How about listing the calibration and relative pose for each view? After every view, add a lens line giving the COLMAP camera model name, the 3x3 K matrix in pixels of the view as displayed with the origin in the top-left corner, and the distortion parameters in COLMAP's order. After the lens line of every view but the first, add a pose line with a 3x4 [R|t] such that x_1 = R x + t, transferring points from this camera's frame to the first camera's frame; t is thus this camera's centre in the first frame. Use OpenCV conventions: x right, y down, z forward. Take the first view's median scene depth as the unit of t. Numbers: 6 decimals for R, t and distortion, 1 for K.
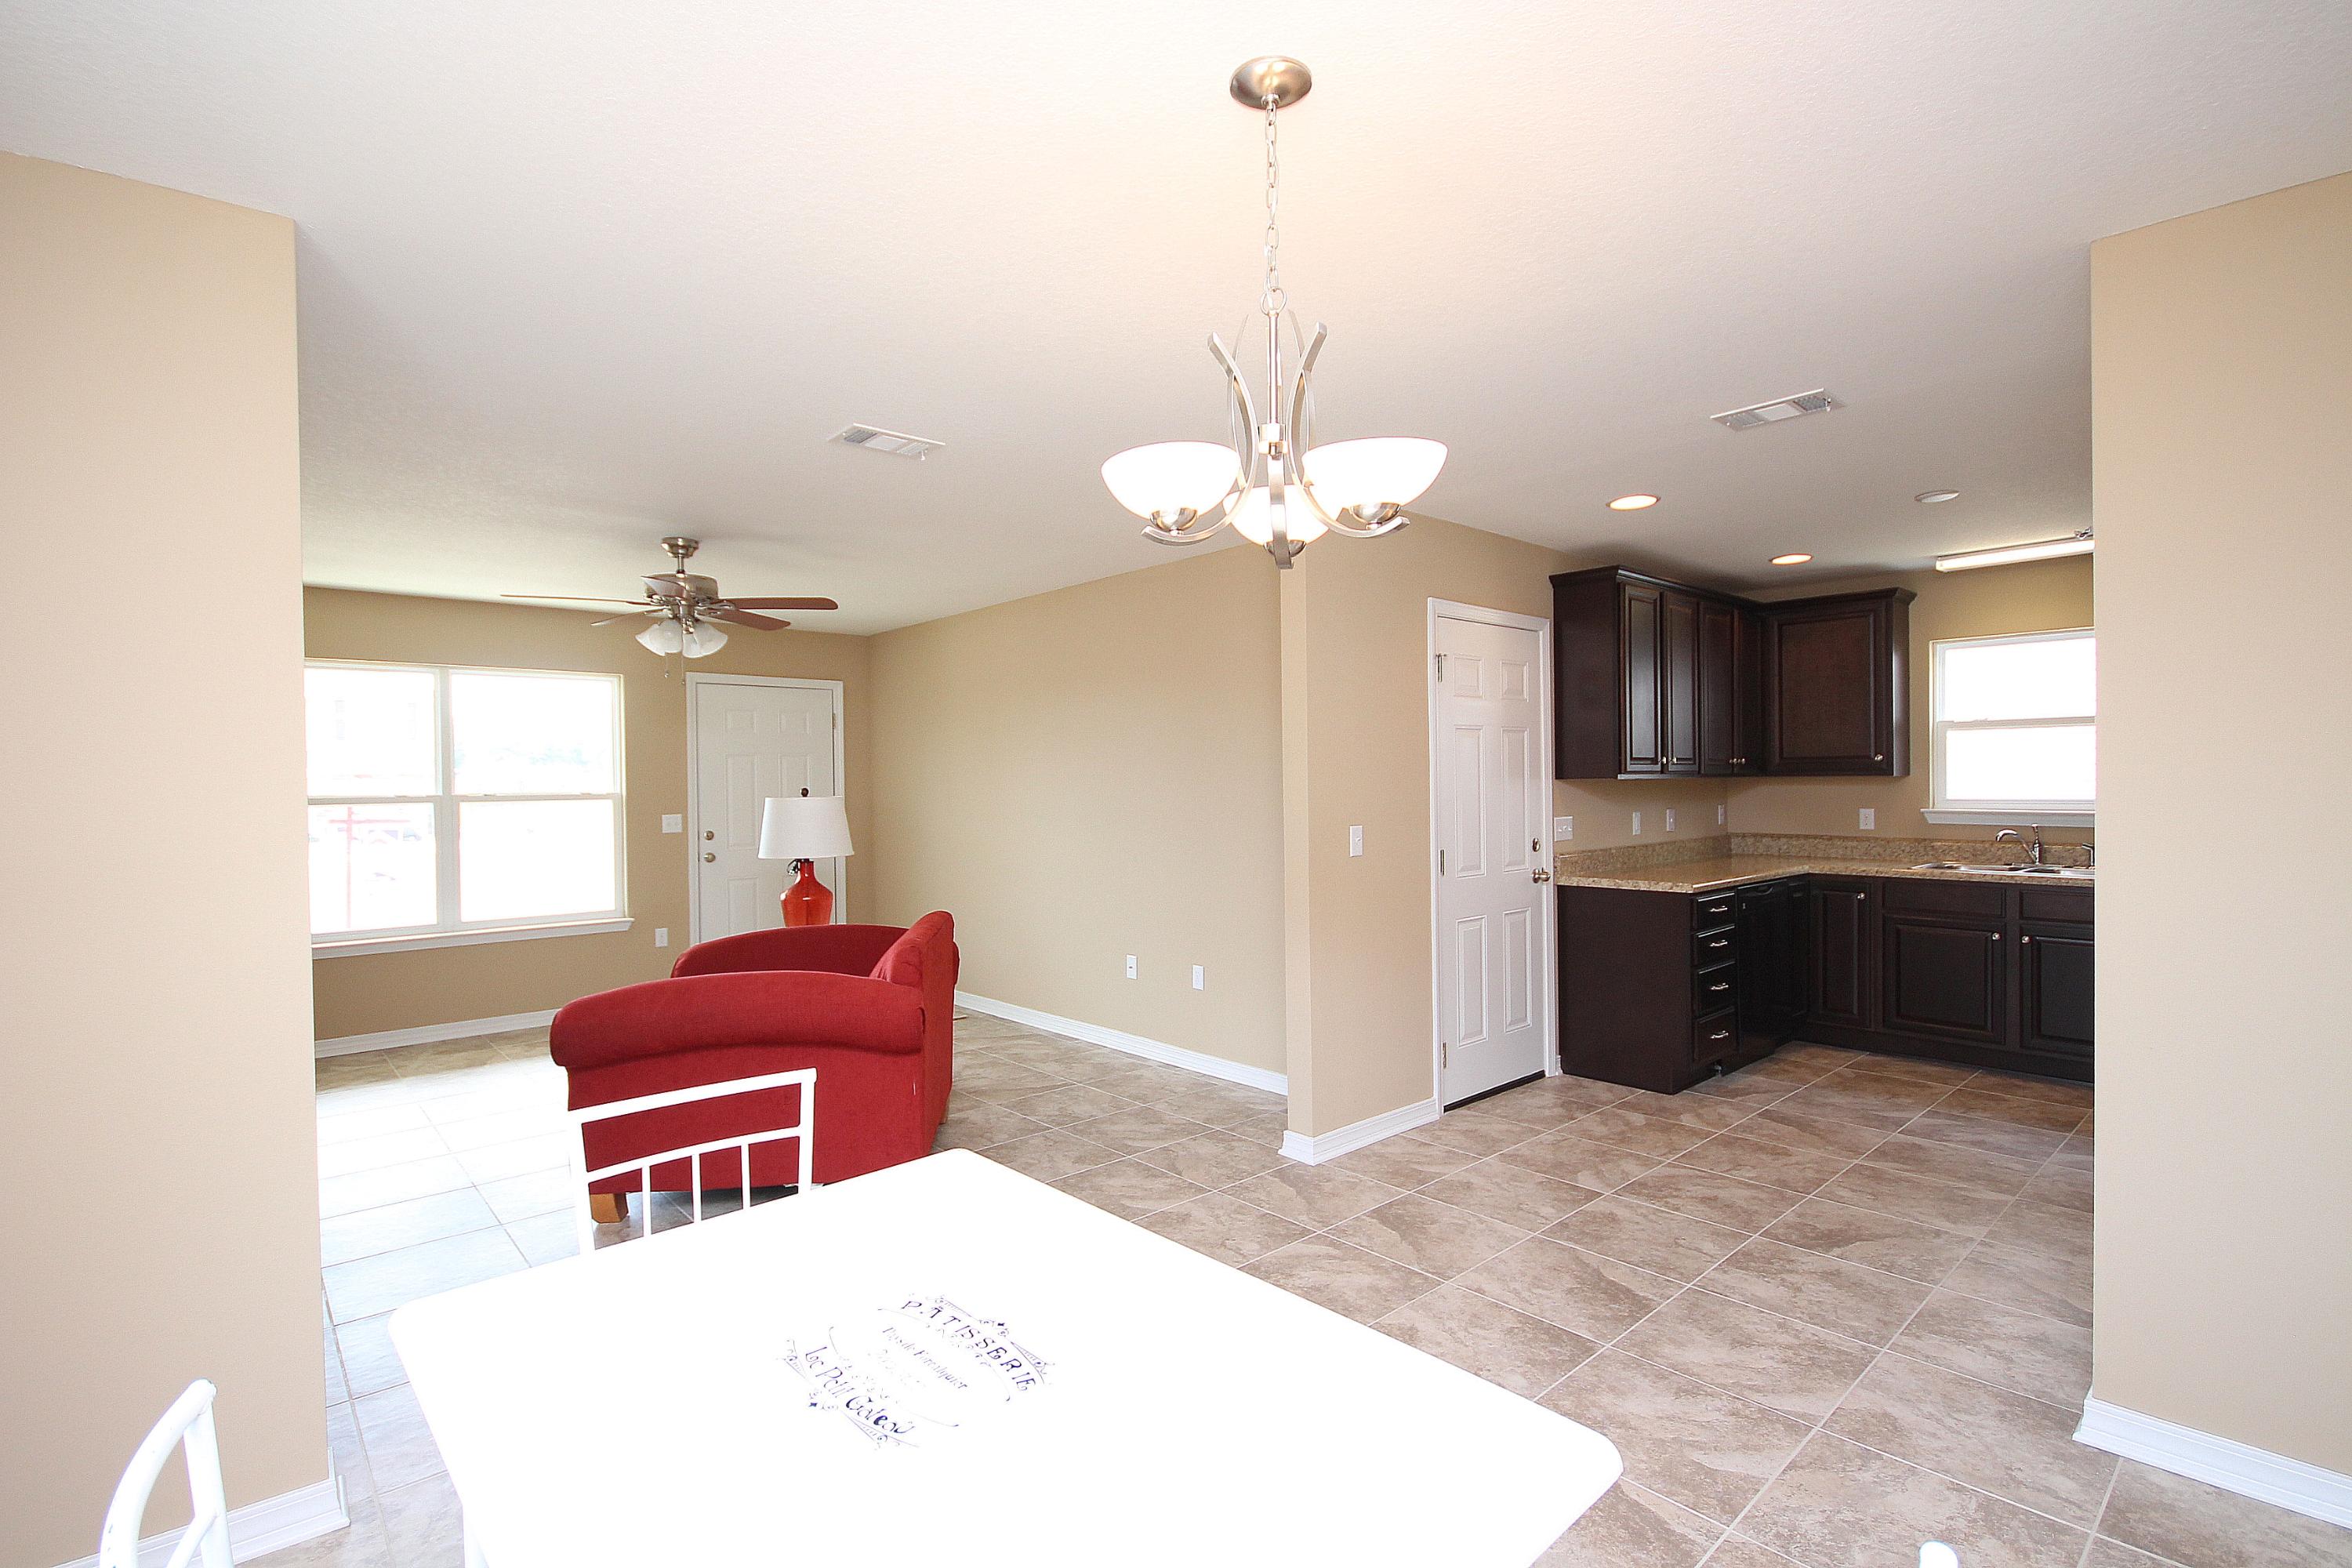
lens RADIAL K [[1086.2, 0, 1185.0], [0, 1086.2, 791.1], [0, 0, 1]] dist [0.001982, -0.003056]
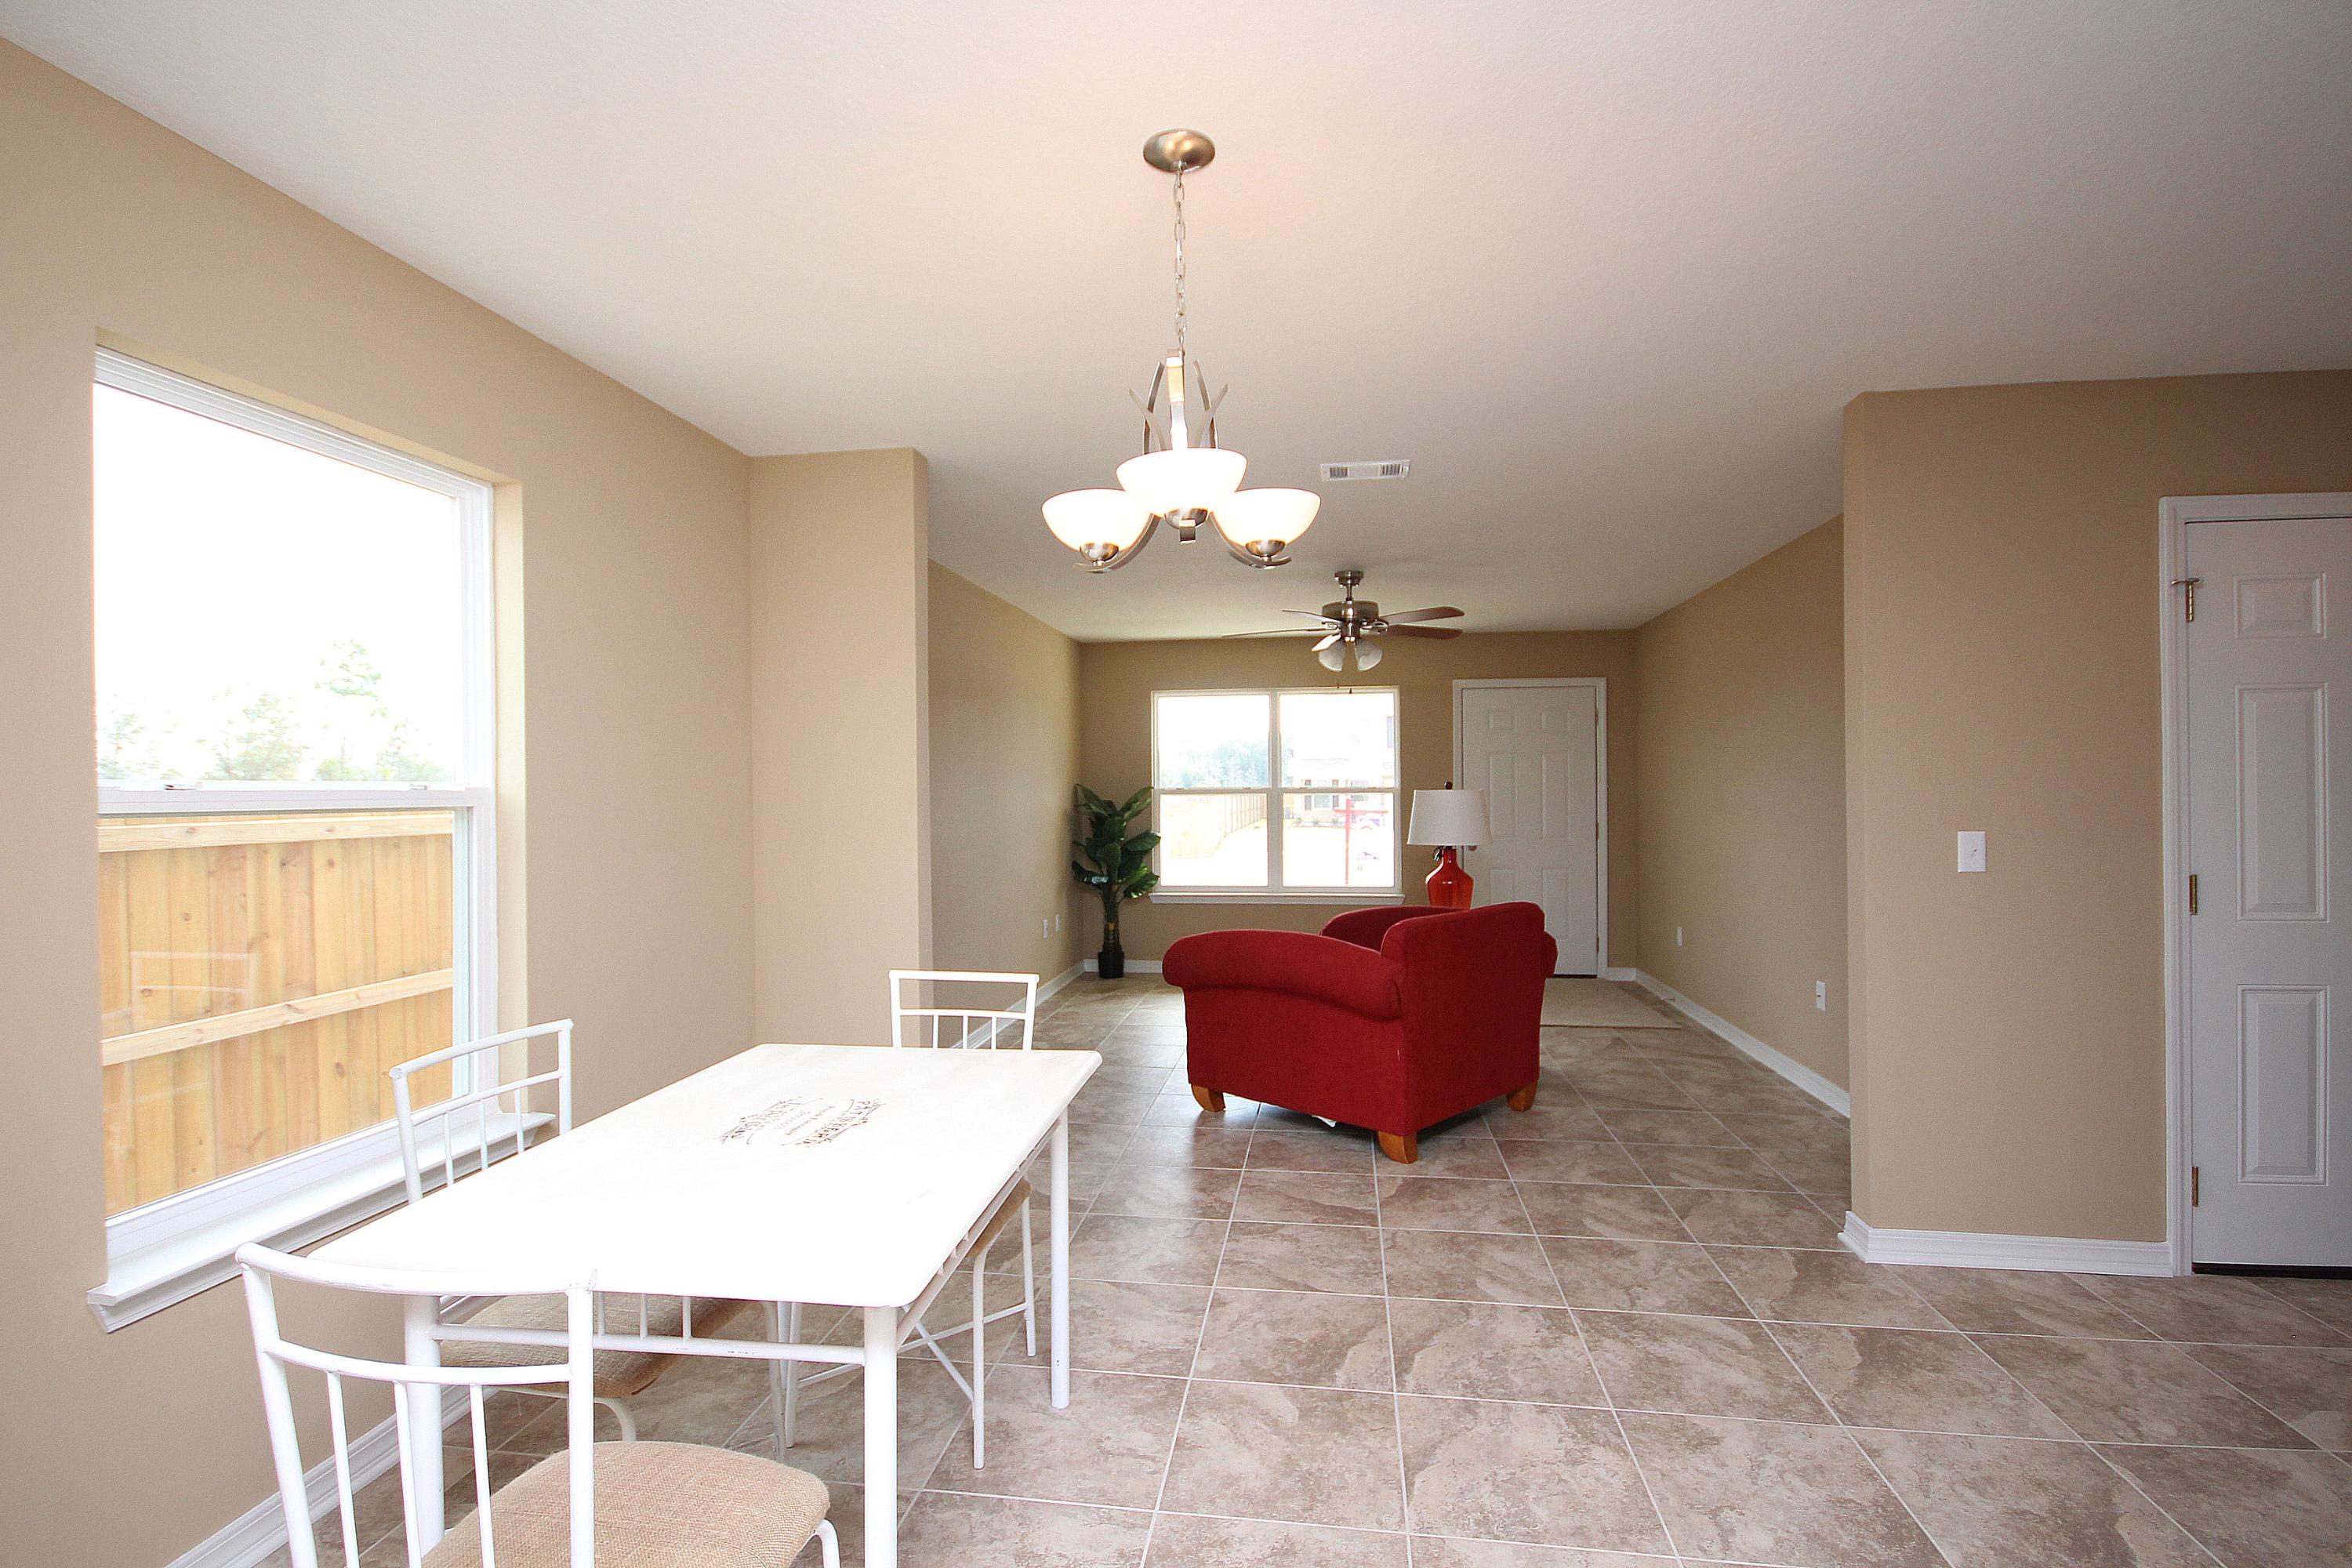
lens RADIAL K [[1086.2, 0, 1183.1], [0, 1086.2, 792.9], [0, 0, 1]] dist [0.001982, -0.003056]
pose [[0.640069, 0.008804, -0.768267, 0.319698], [-0.008388, 0.999955, 0.004470, 0.005984], [0.768271, 0.003583, 0.640114, 0.096336]]
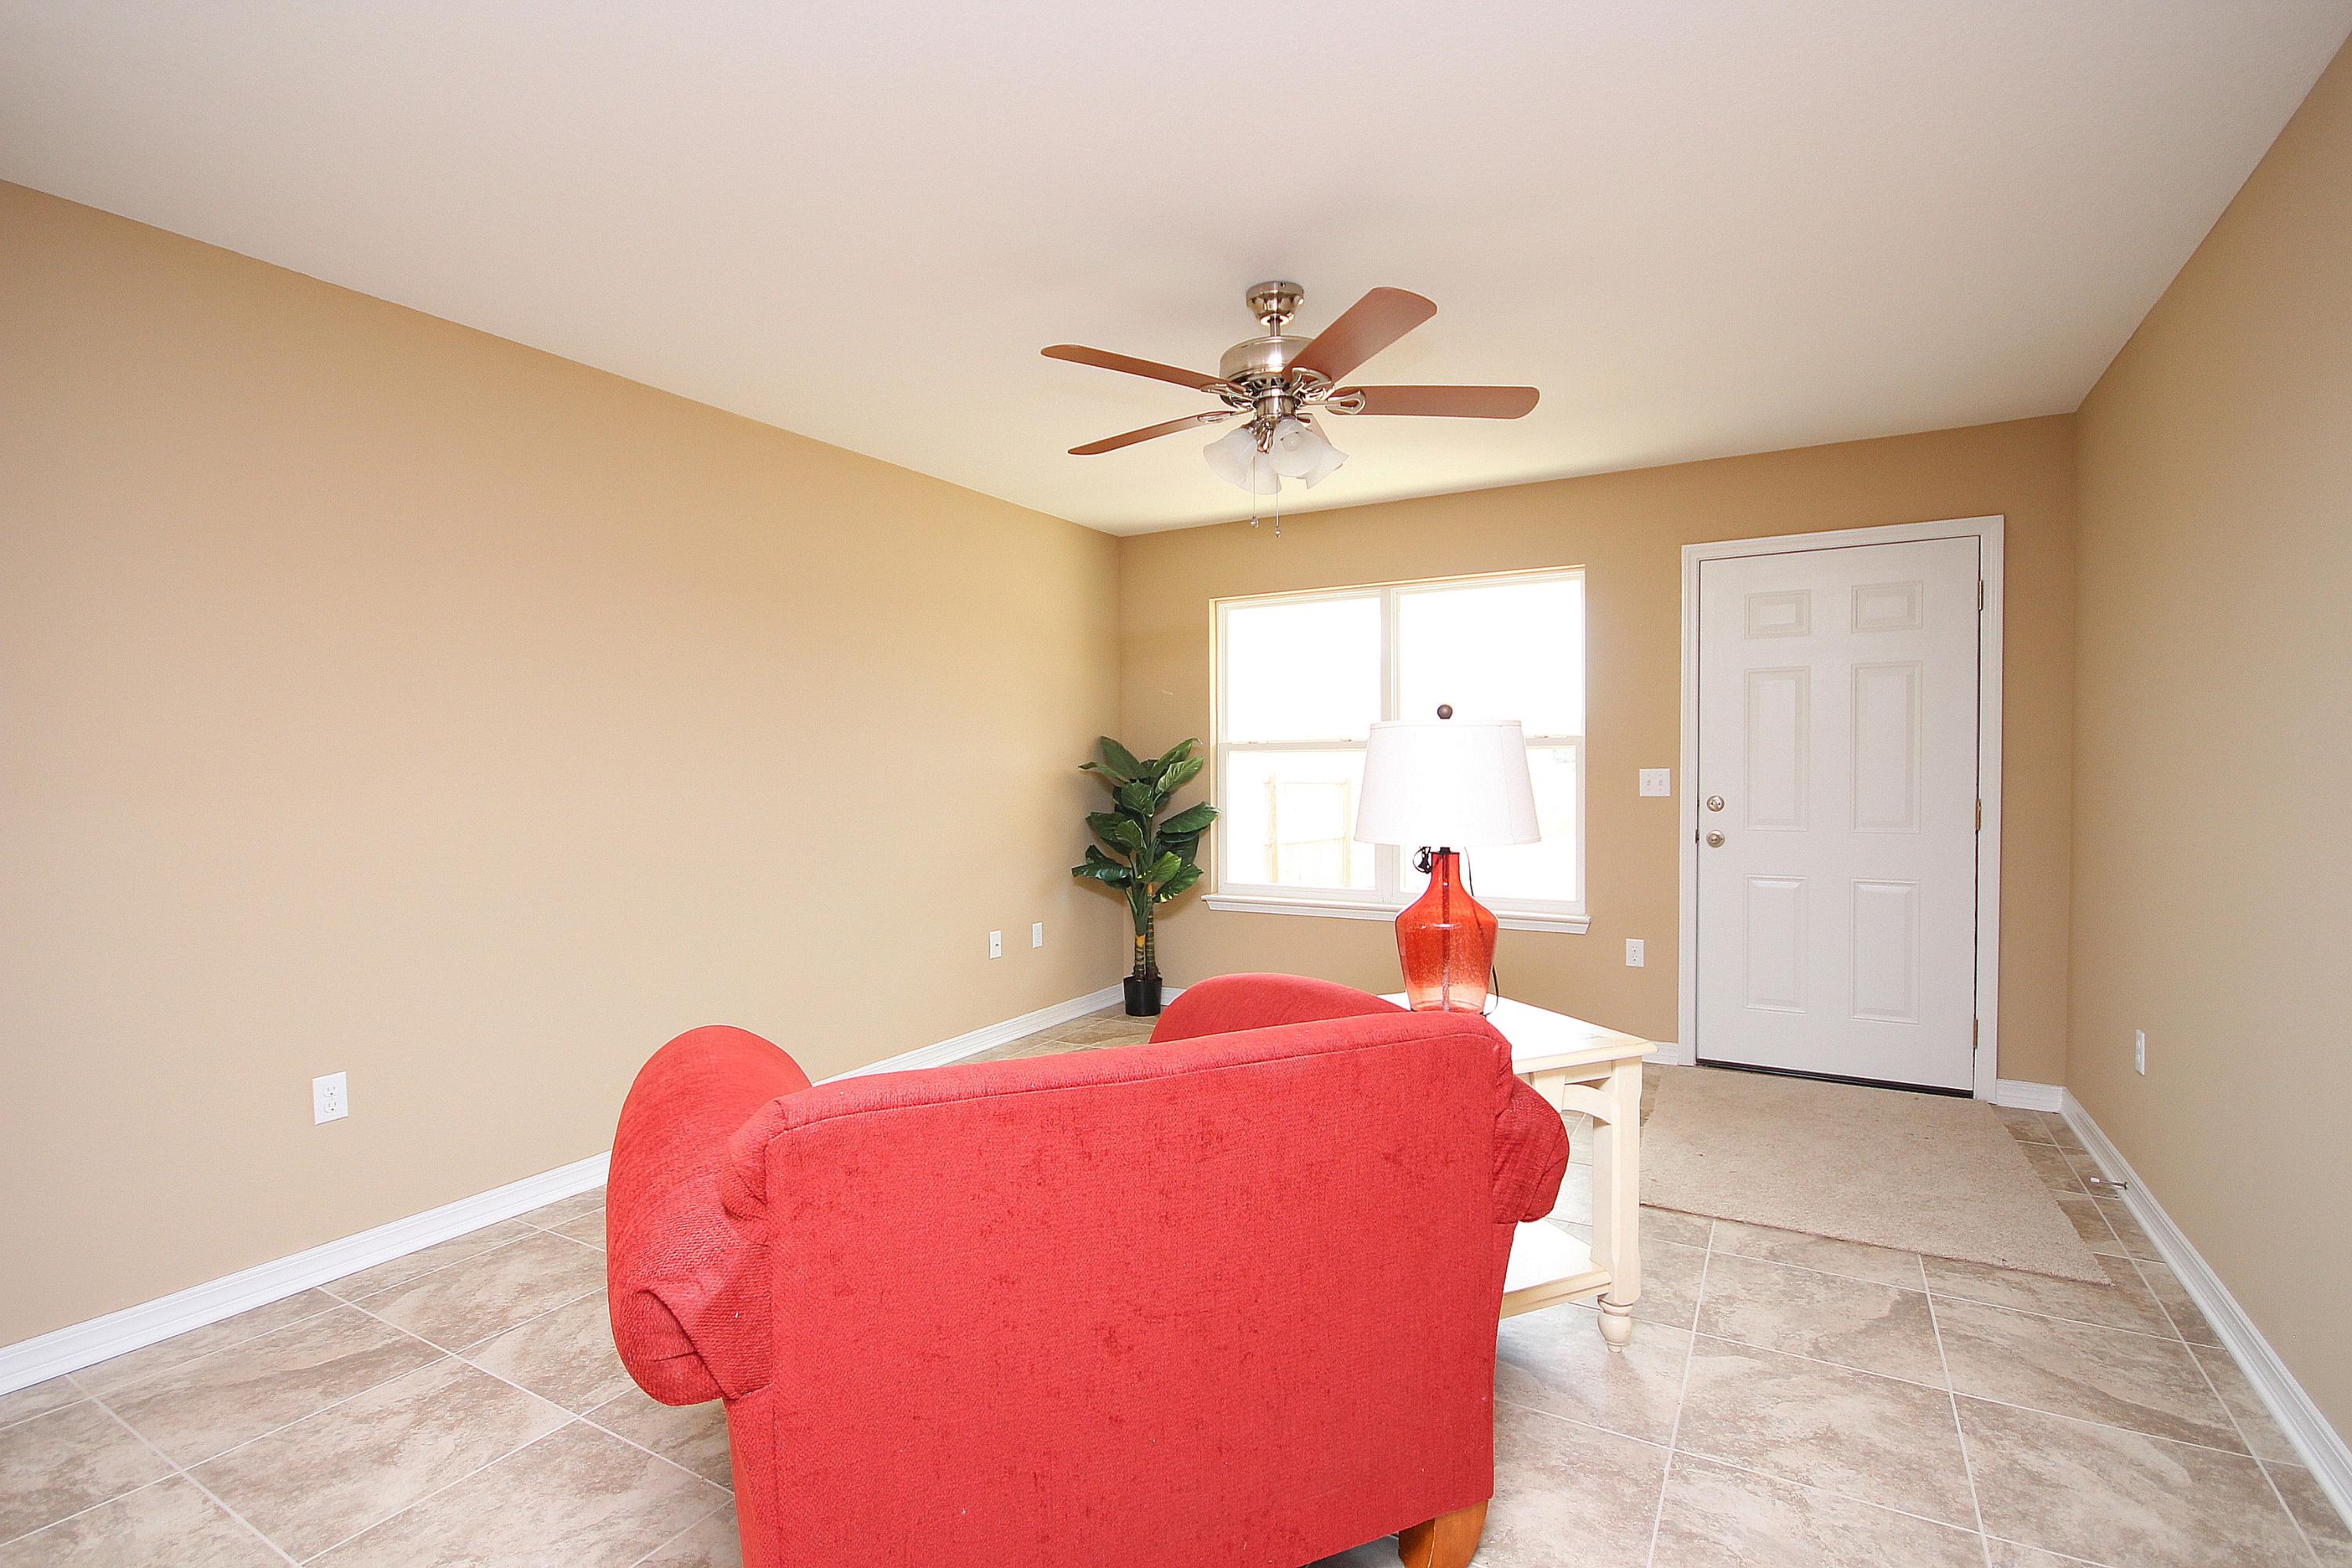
lens RADIAL K [[1086.2, 0, 1172.7], [0, 1086.2, 793.9], [0, 0, 1]] dist [0.001982, -0.003056]
pose [[0.308552, 0.035595, -0.950541, 0.085656], [-0.003723, 0.999337, 0.036213, 0.019657], [0.951200, -0.007635, 0.308480, 0.731185]]
